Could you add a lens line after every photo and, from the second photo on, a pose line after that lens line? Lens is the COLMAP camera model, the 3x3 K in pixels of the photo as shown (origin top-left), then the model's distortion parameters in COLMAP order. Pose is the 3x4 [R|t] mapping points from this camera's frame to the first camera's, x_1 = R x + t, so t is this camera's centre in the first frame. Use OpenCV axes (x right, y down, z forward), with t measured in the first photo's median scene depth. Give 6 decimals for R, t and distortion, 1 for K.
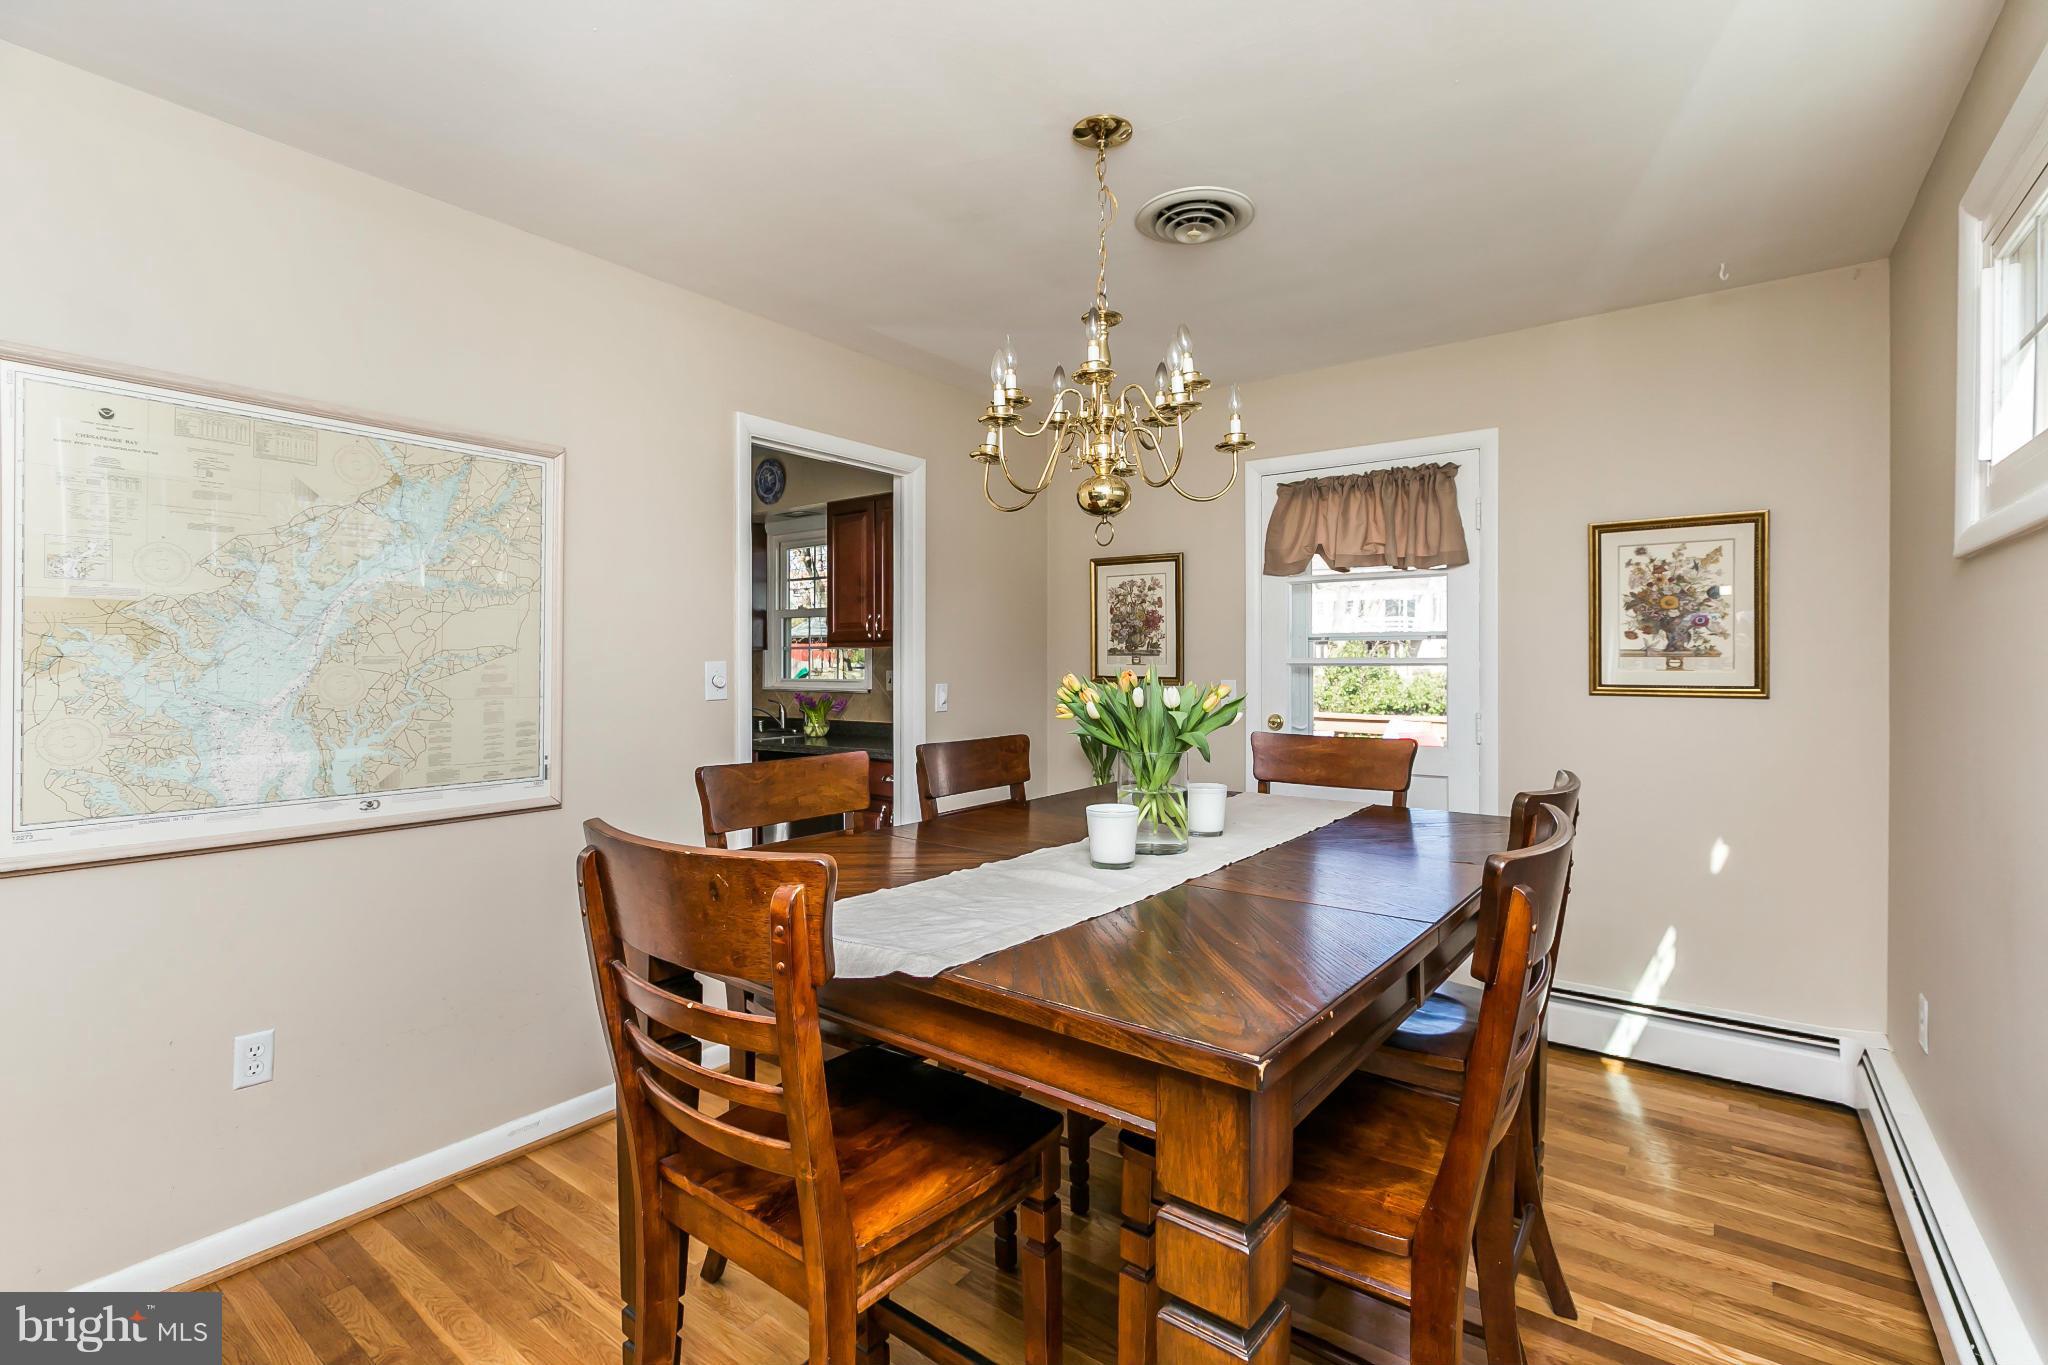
lens RADIAL K [[913.8, 0, 1039.6], [0, 913.8, 662.5], [0, 0, 1]] dist [0.004747, -0.000135]
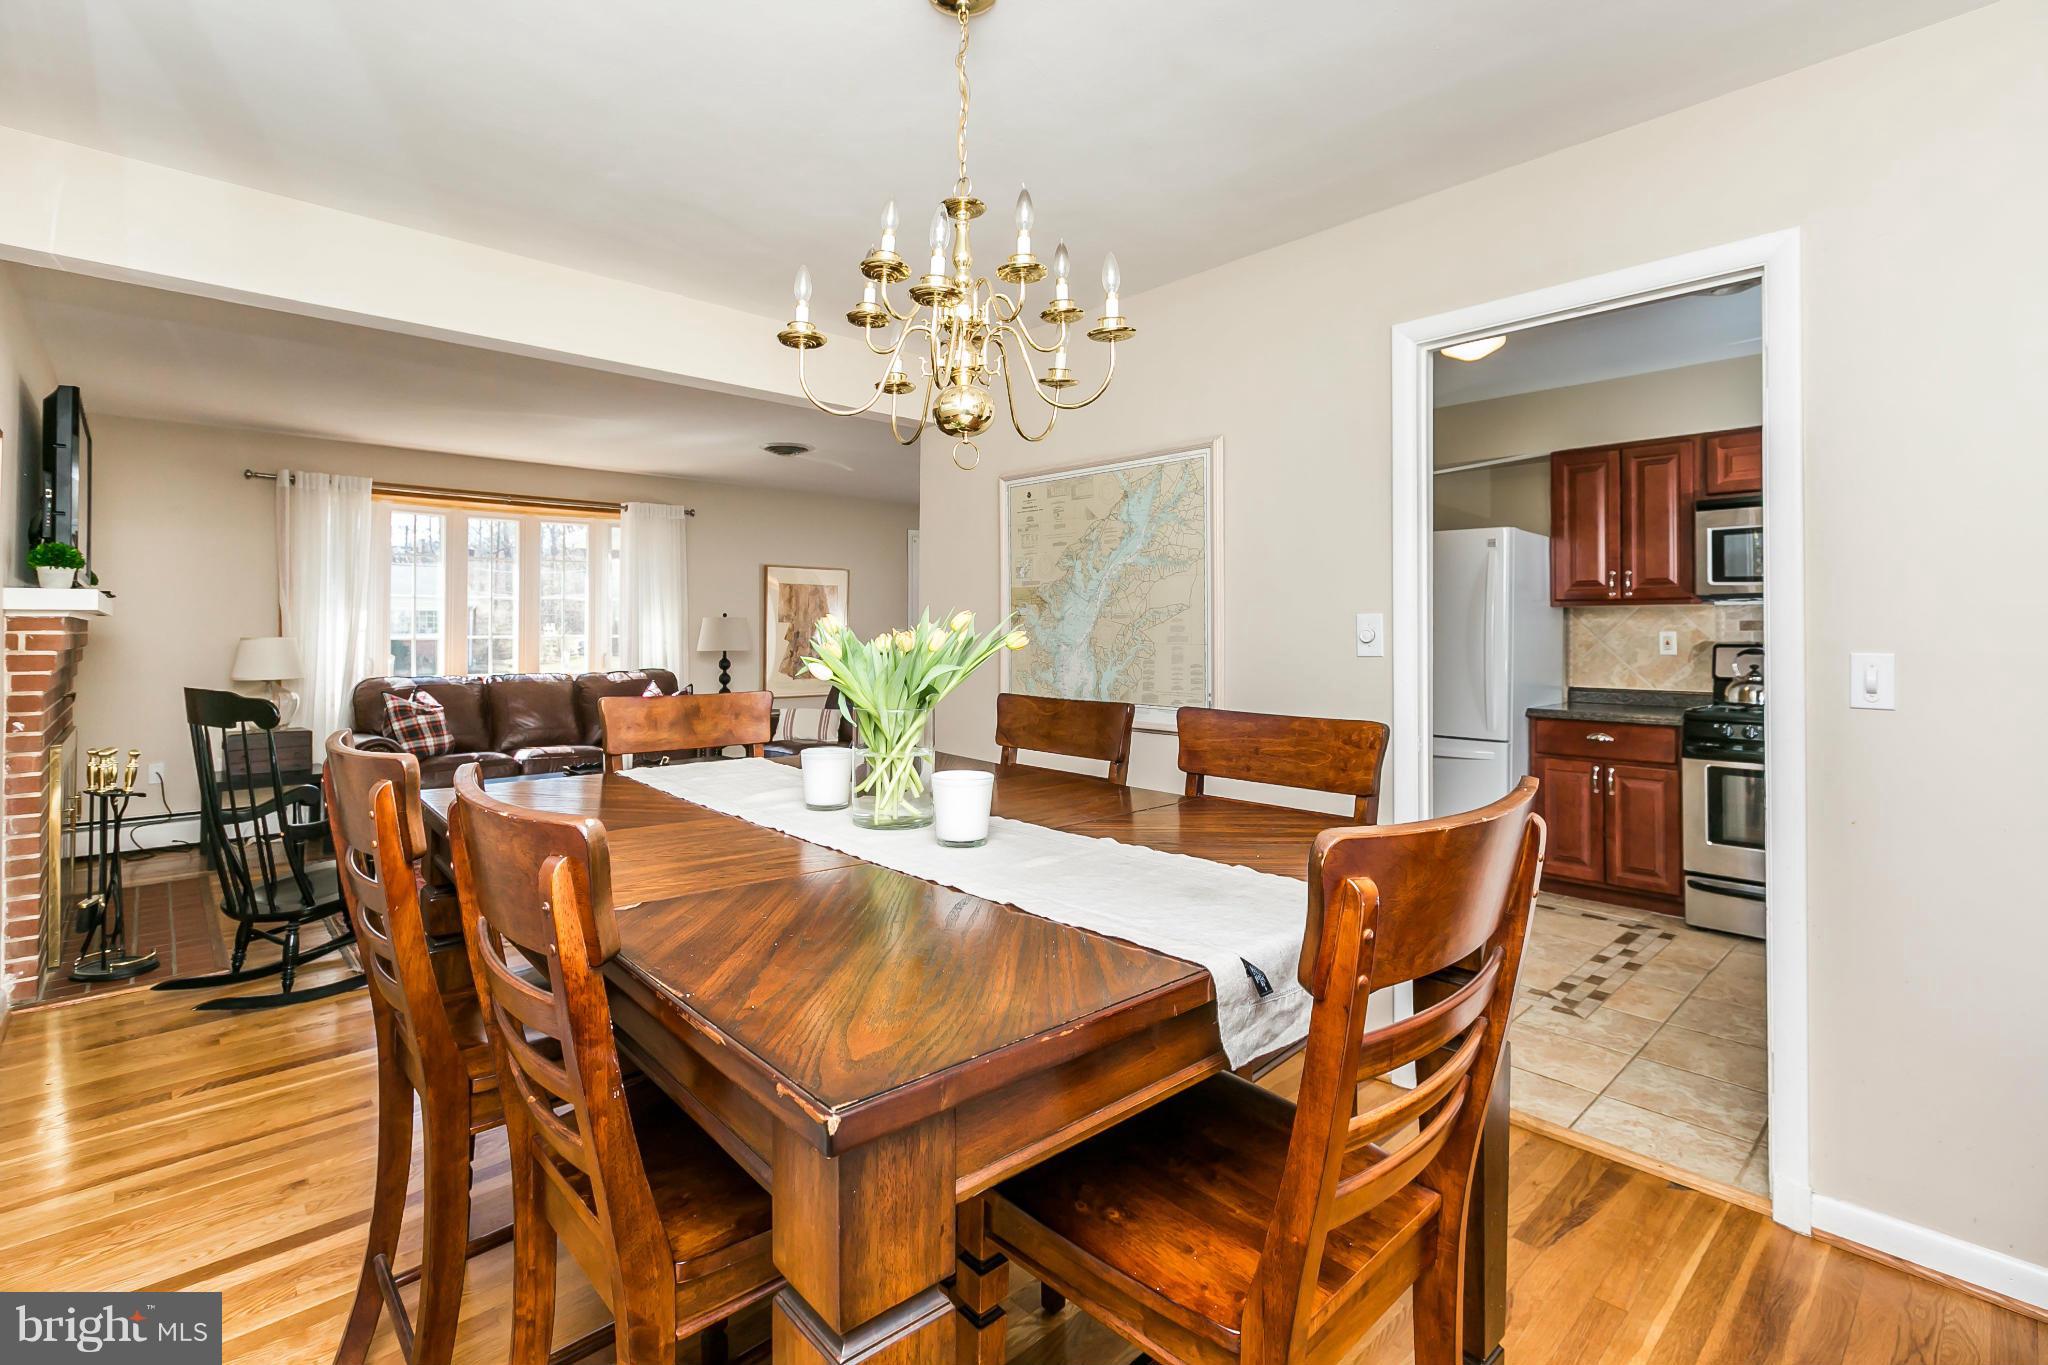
lens RADIAL K [[913.8, 0, 976.9], [0, 913.8, 620.8], [0, 0, 1]] dist [0.004747, -0.000135]
pose [[-0.213161, -0.009613, -0.976970, 0.517141], [-0.008231, 0.999934, -0.008044, 0.012532], [0.976983, 0.006326, -0.213226, 0.702349]]
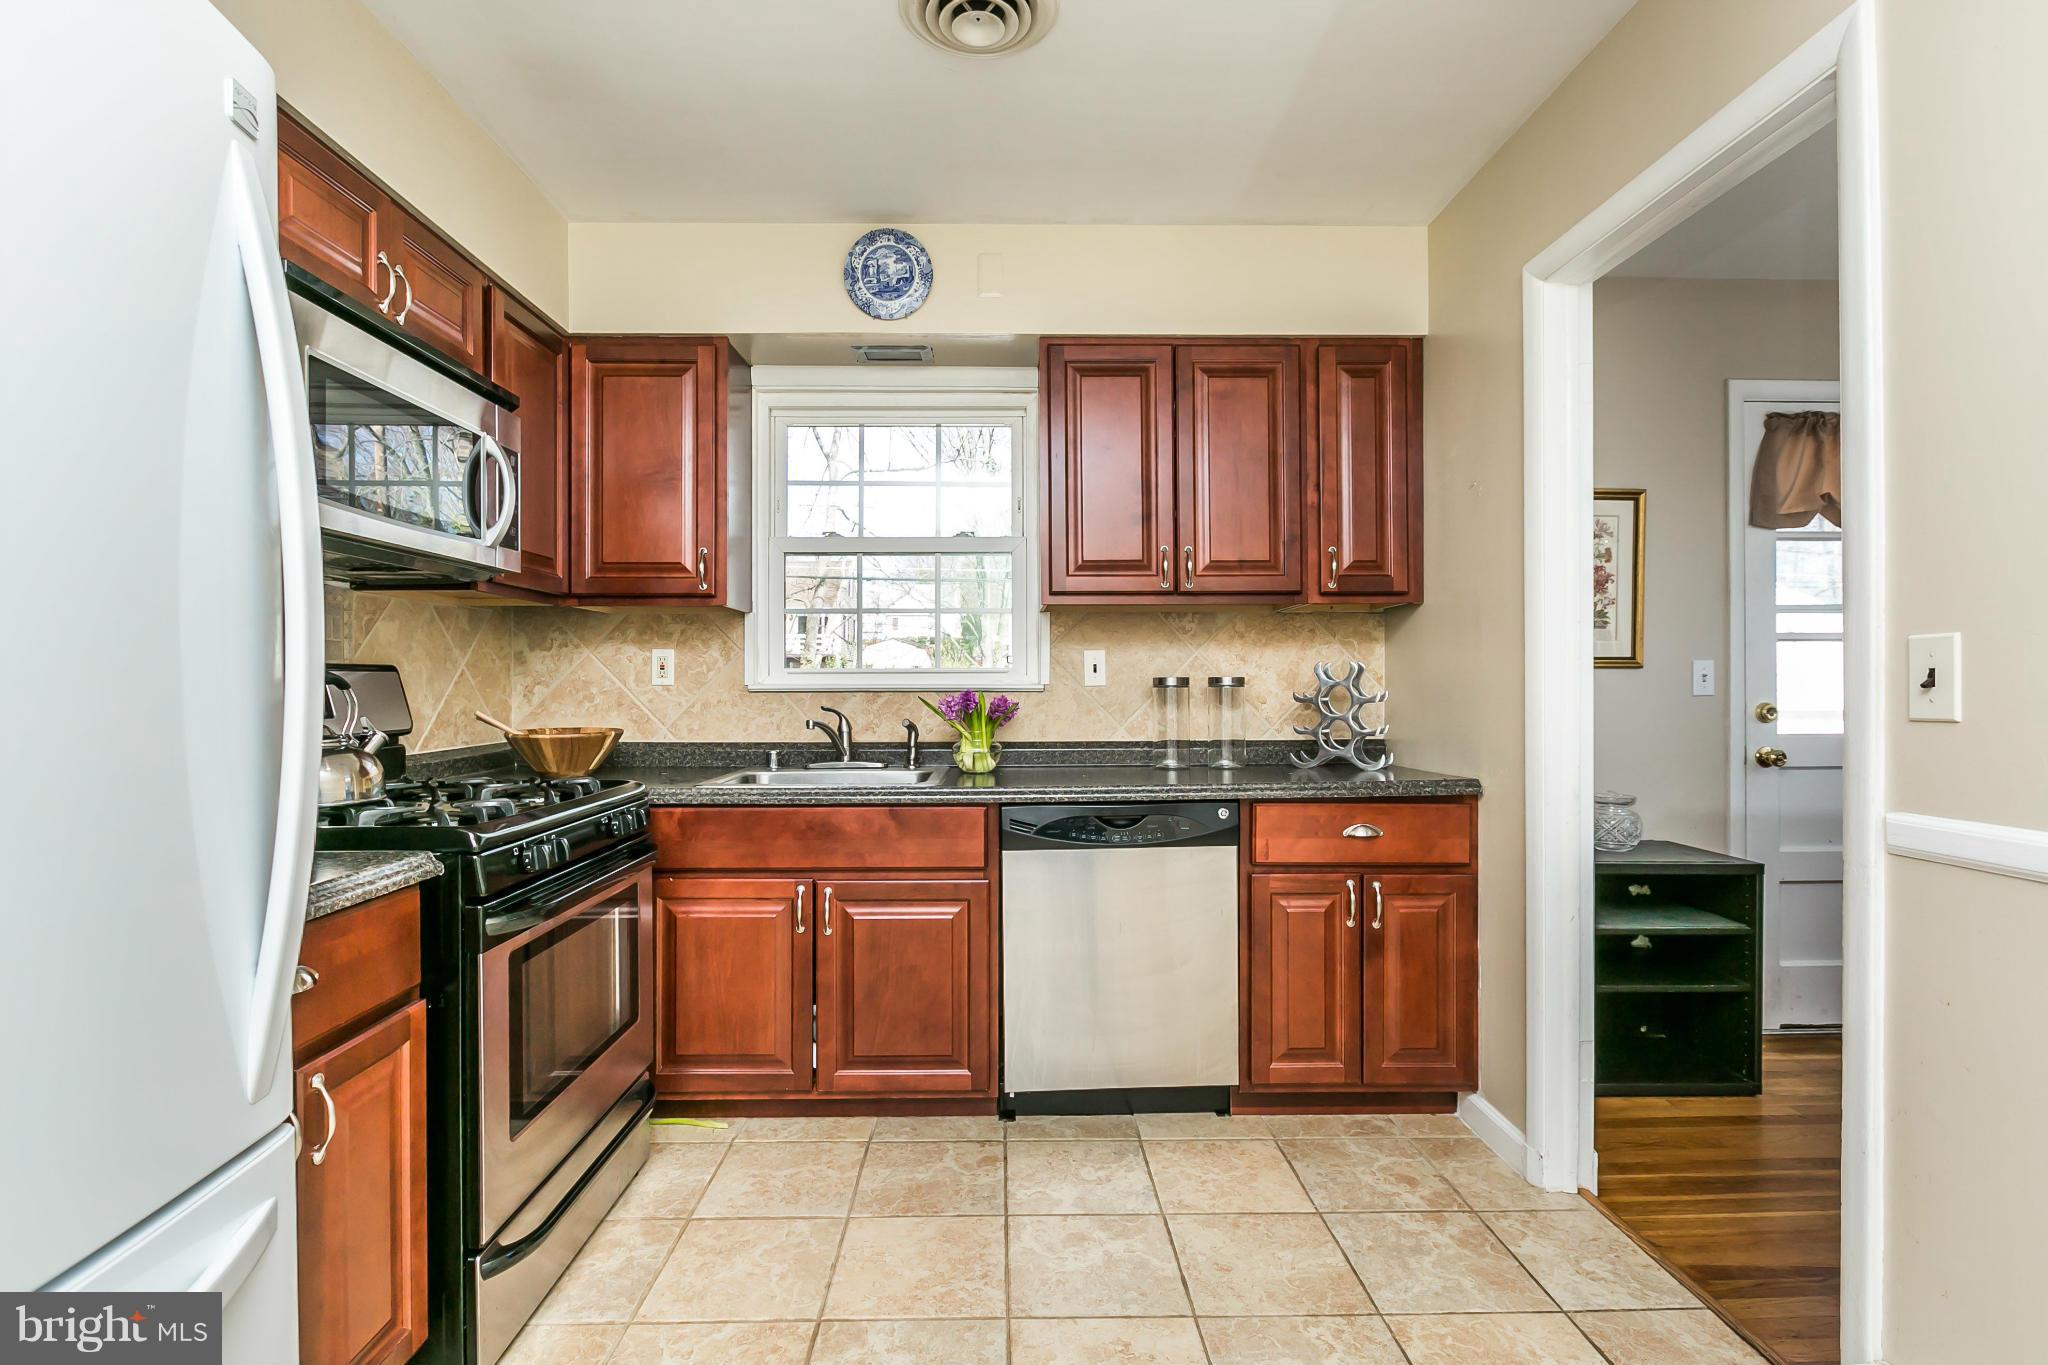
lens RADIAL K [[971.7, 0, 1015.9], [0, 971.7, 685.2], [0, 0, 1]] dist [-0.000793, 0.000119]
pose [[0.791734, -0.011349, 0.610761, -0.854626], [0.000638, 0.999842, 0.017751, 0.029156], [-0.610866, -0.013664, 0.791616, 0.794197]]
